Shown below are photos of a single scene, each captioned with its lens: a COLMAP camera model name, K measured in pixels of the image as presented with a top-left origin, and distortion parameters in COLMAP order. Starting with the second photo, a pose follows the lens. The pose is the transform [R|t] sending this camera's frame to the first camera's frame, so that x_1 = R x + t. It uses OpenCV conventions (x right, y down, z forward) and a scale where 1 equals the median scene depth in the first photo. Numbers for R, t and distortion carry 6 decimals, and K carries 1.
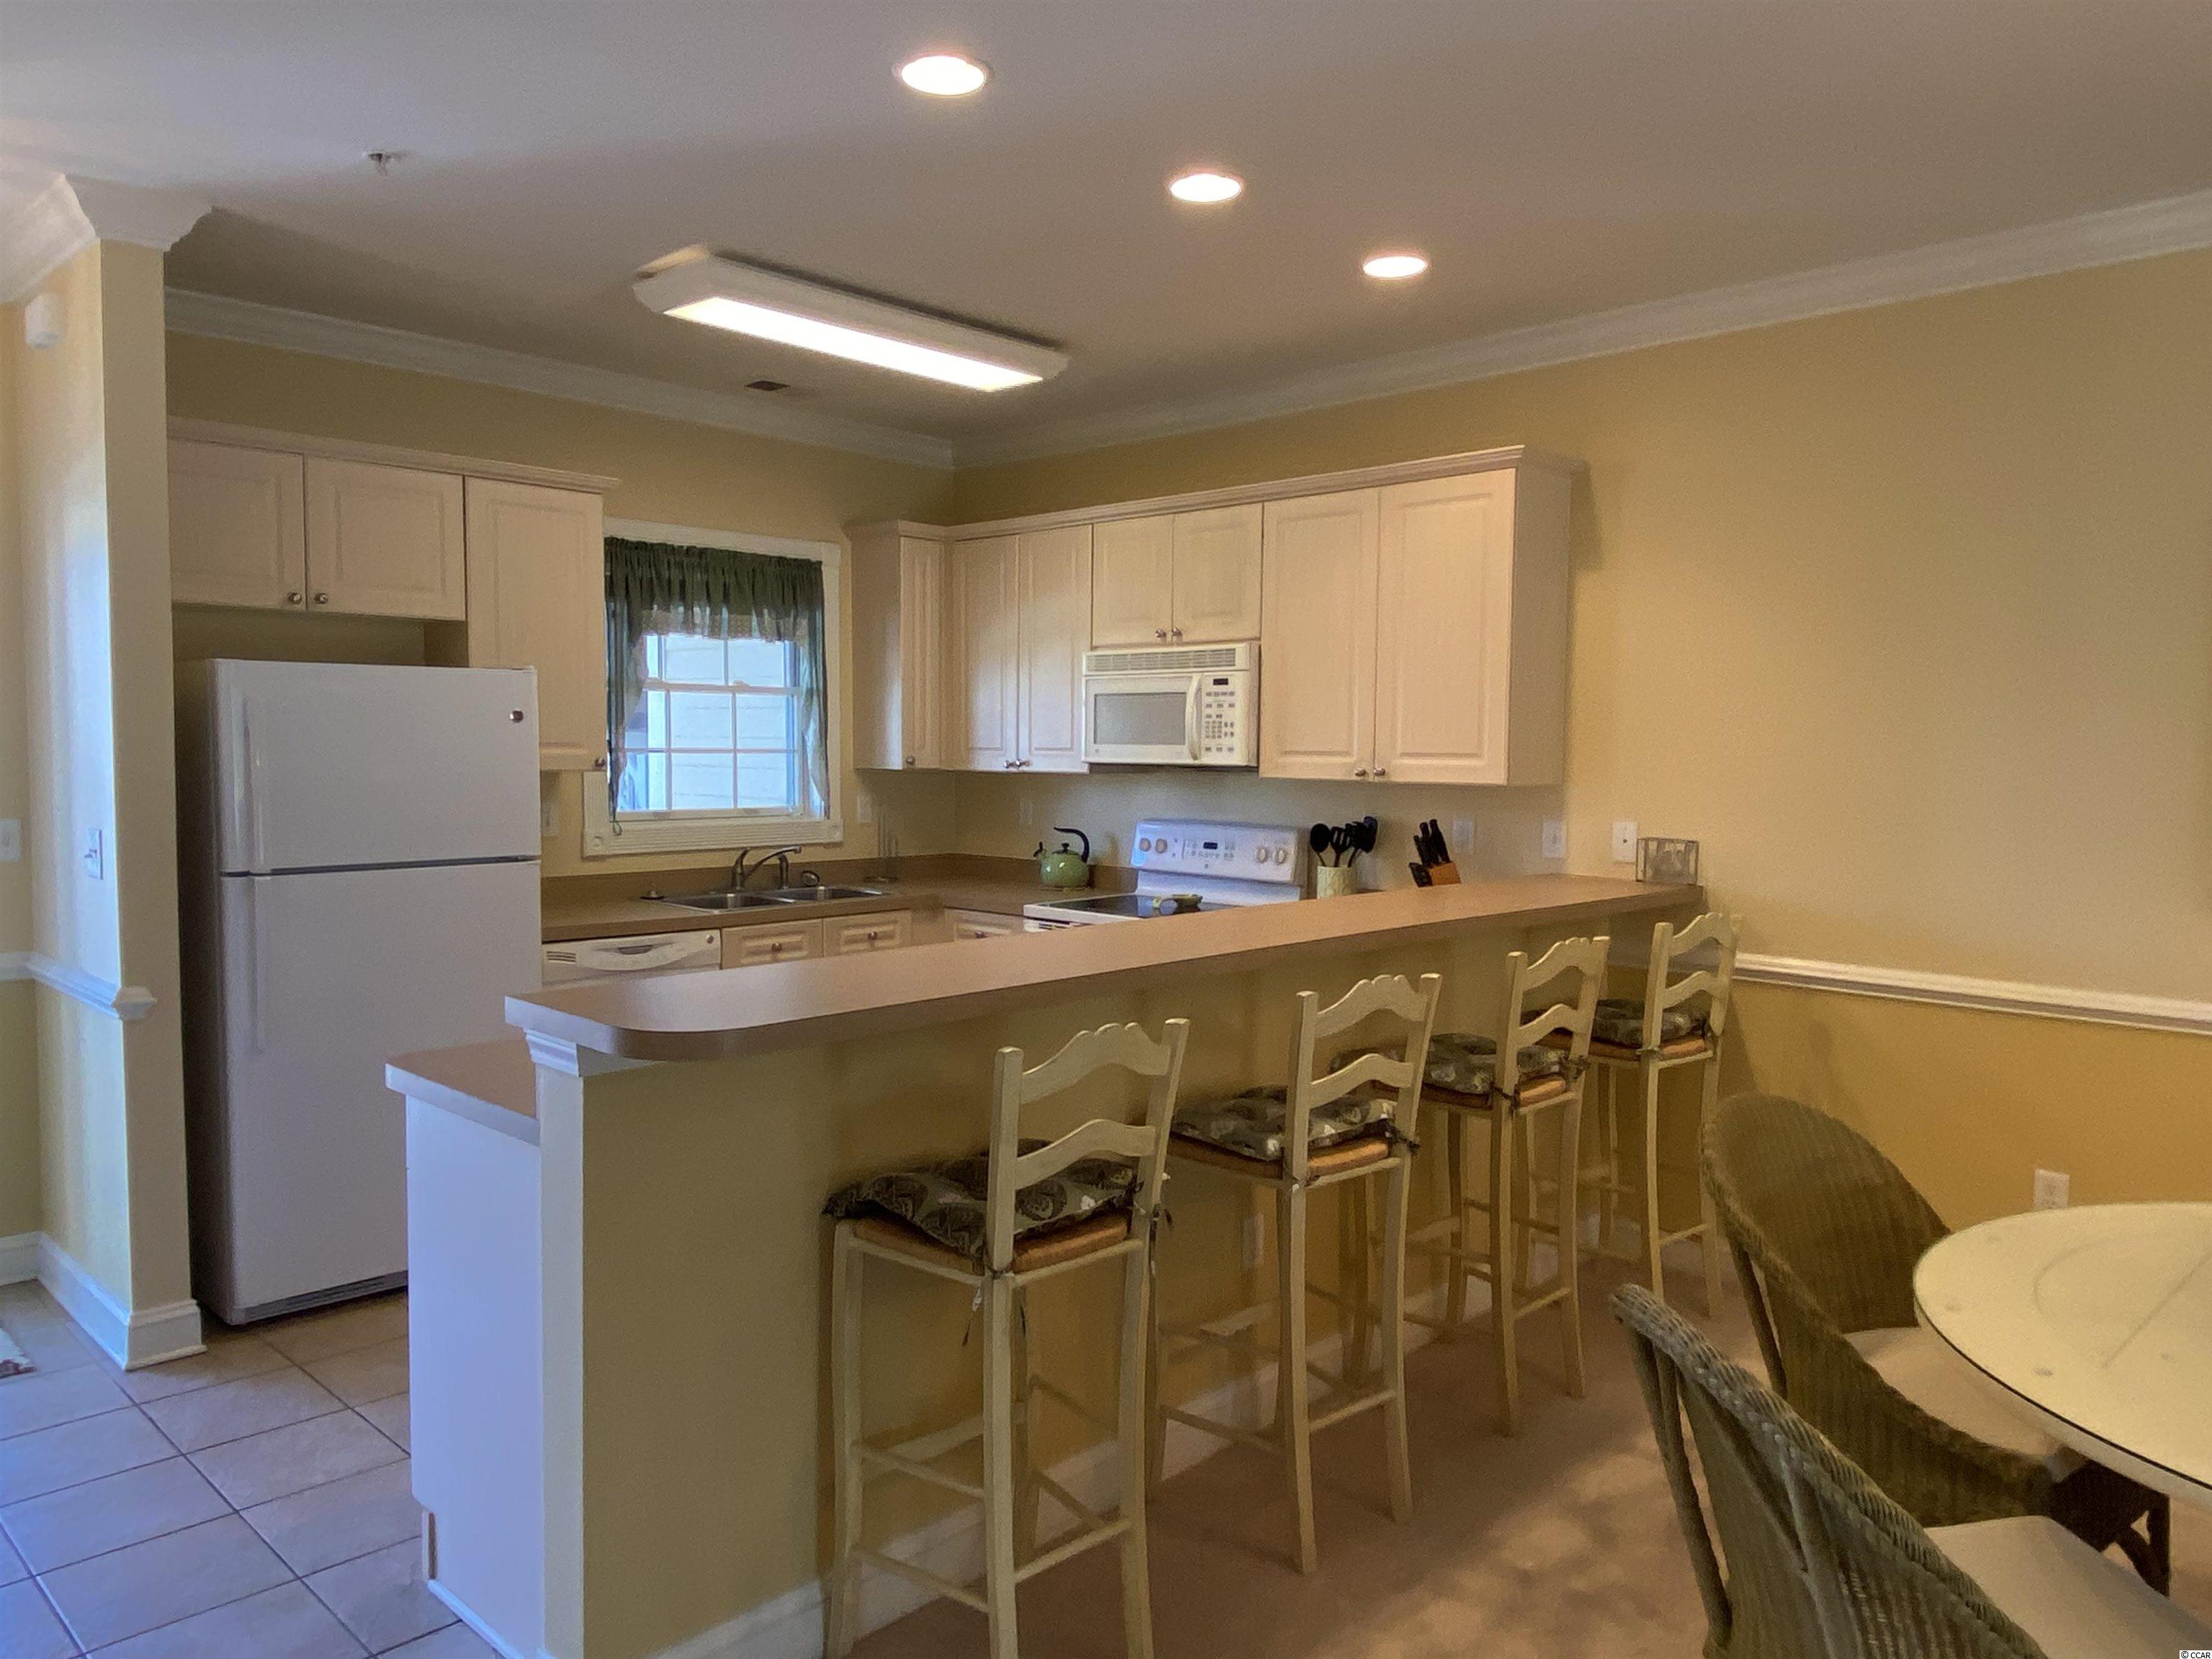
lens RADIAL K [[1523.1, 0, 1115.4], [0, 1523.1, 835.4], [0, 0, 1]] dist [0.021513, -0.001222]
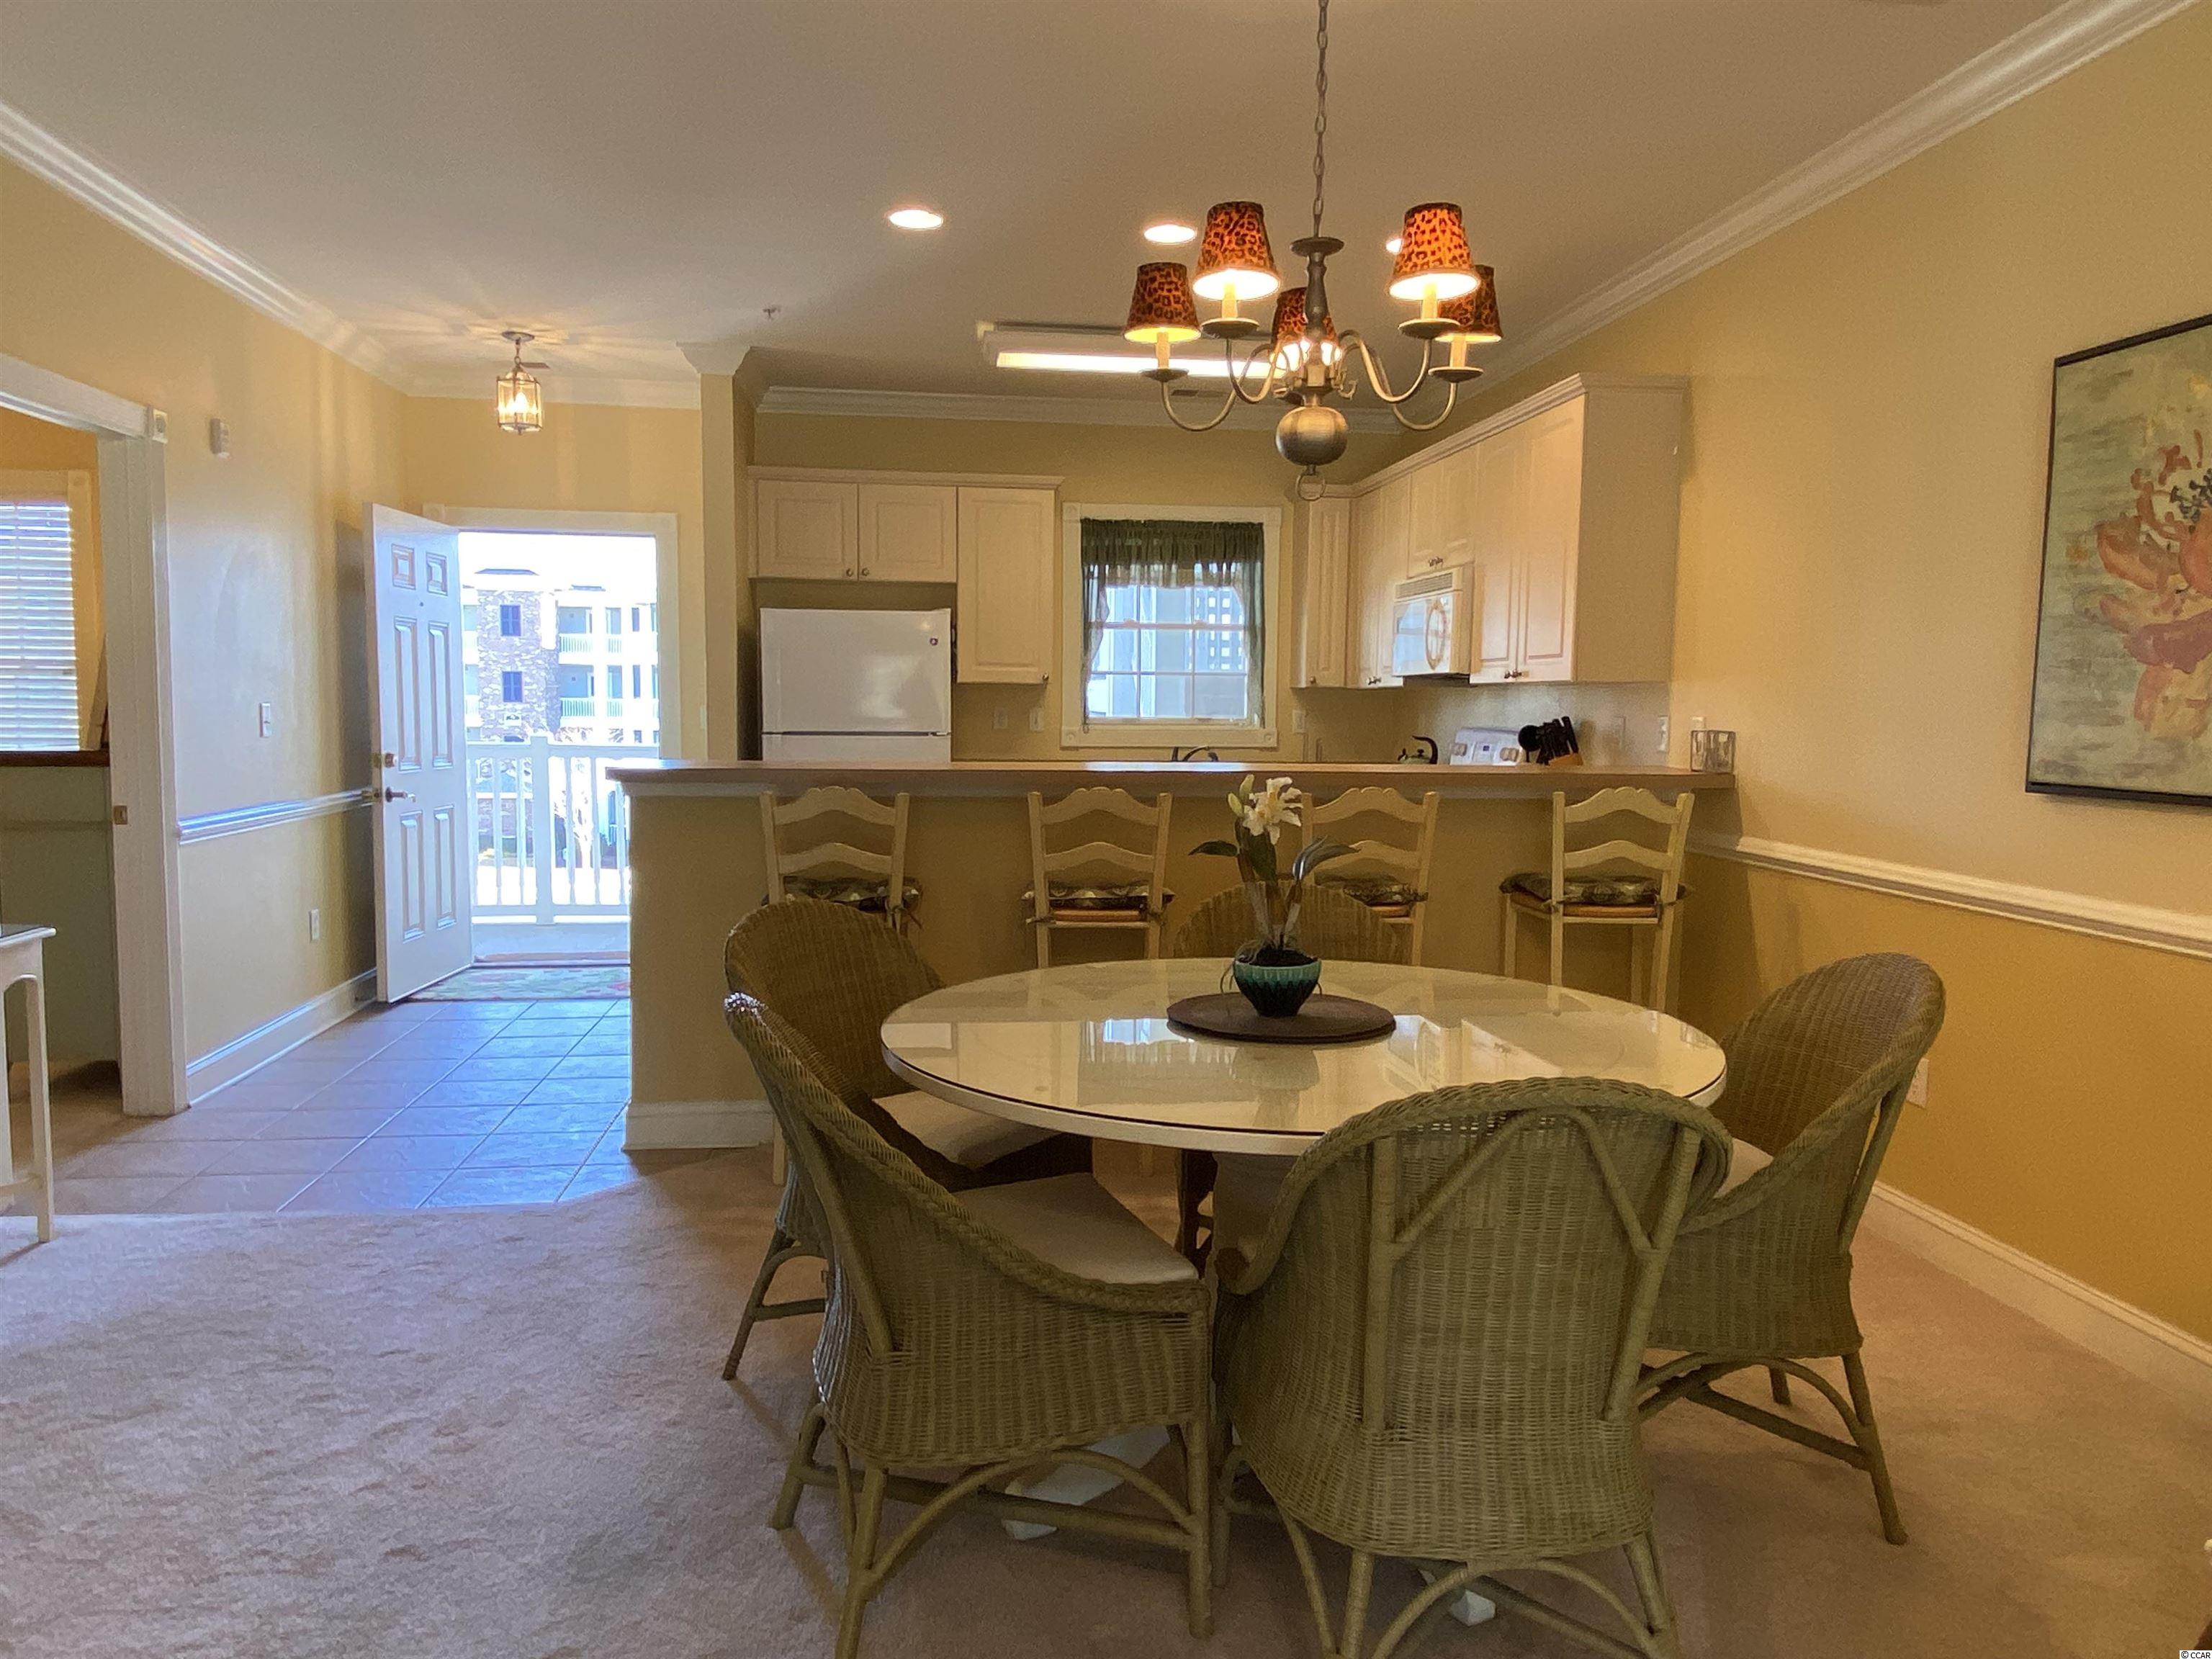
lens RADIAL K [[1517.2, 0, 1114.6], [0, 1517.2, 839.5], [0, 0, 1]] dist [0.058605, -0.071534]
pose [[0.780870, 0.055557, -0.622218, 0.696002], [-0.041741, 0.998452, 0.036767, 0.055884], [0.623298, -0.002738, 0.781980, -0.083445]]
